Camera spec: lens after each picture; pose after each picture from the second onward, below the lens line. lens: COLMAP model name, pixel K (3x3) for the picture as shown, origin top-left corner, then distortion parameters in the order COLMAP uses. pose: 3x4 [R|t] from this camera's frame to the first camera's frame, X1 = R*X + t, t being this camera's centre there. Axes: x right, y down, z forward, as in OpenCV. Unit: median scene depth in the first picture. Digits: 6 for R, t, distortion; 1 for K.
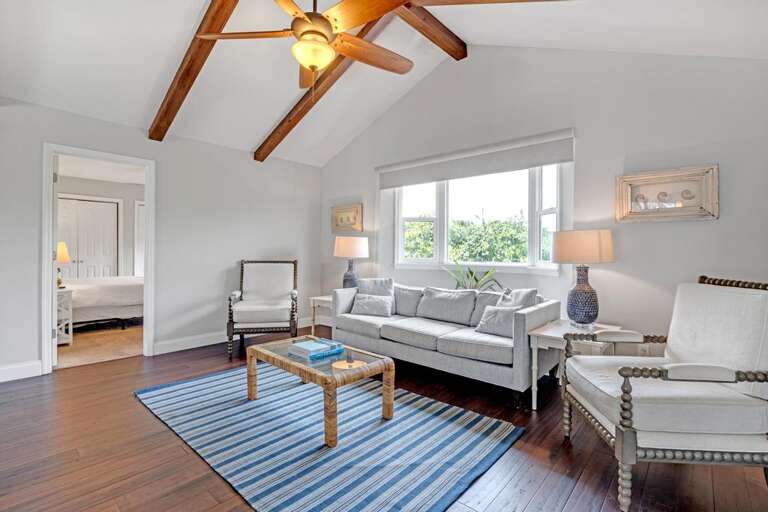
lens RADIAL K [[358.2, 0, 384.0], [0, 358.2, 256.0], [0, 0, 1]] dist [-0.027140, -0.000118]
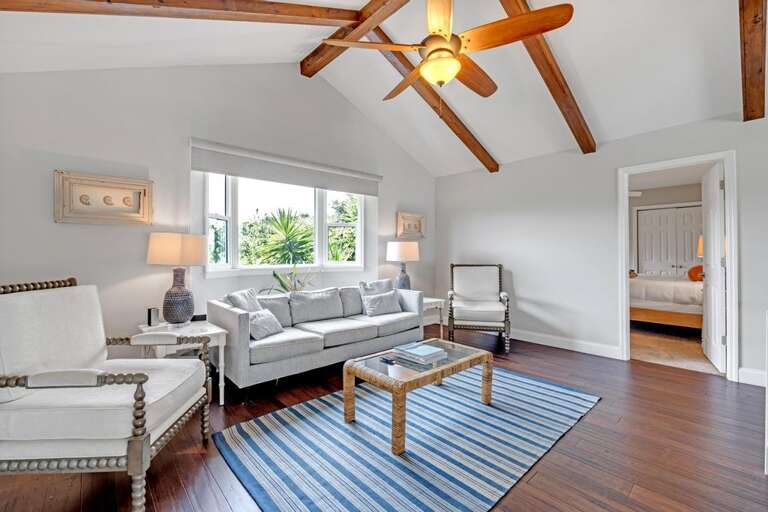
lens RADIAL K [[326.8, 0, 384.0], [0, 326.8, 256.0], [0, 0, 1]] dist [-0.026673, 0.000031]
pose [[0.108065, -0.012970, 0.994059, -0.818846], [0.015987, 0.999808, 0.011307, -0.019171], [-0.994015, 0.014670, 0.108252, 0.737820]]
